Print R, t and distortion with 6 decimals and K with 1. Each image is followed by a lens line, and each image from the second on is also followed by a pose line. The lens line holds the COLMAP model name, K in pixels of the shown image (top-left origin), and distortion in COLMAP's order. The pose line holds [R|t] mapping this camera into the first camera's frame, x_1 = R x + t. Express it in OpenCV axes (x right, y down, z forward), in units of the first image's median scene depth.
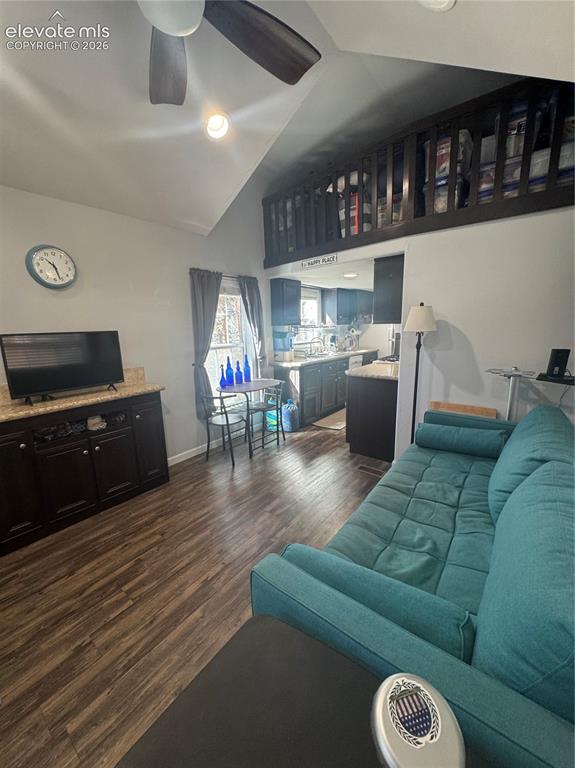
lens RADIAL K [[303.4, 0, 288.7], [0, 303.4, 384.1], [0, 0, 1]] dist [-0.002702, -0.000022]
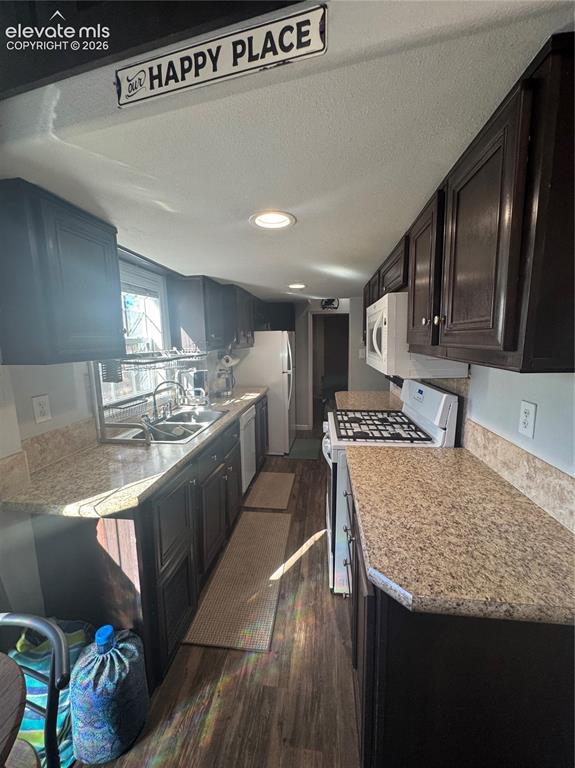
lens RADIAL K [[303.4, 0, 288.7], [0, 303.4, 384.1], [0, 0, 1]] dist [-0.002702, -0.000022]
pose [[0.853002, -0.069001, 0.517326, 0.019814], [0.099778, 0.994499, -0.031874, -0.144907], [-0.512281, 0.078806, 0.855195, 0.659335]]
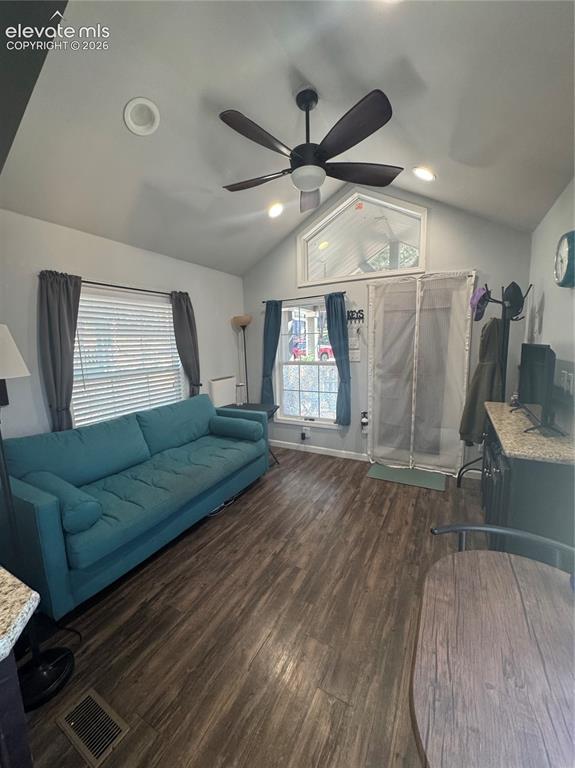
lens RADIAL K [[303.4, 0, 288.7], [0, 303.4, 384.1], [0, 0, 1]] dist [-0.002702, -0.000022]
pose [[-0.984933, 0.067610, -0.159171, 0.035955], [0.011388, 0.943770, 0.330407, -0.189066], [0.172559, 0.323616, -0.930320, 0.910745]]
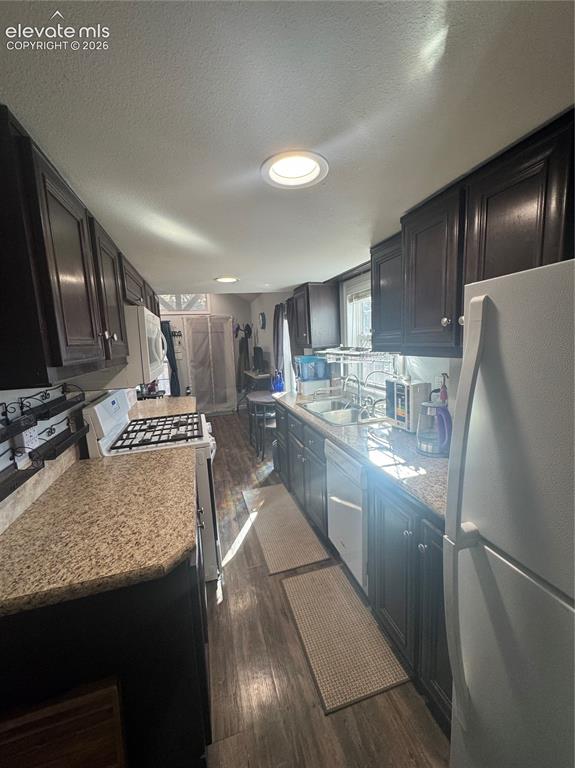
lens RADIAL K [[303.4, 0, 288.7], [0, 303.4, 384.1], [0, 0, 1]] dist [-0.002702, -0.000022]
pose [[-0.571862, 0.157302, -0.805127, 0.655248], [-0.108100, 0.958436, 0.264035, -0.310311], [0.813196, 0.238026, -0.531089, 1.426168]]
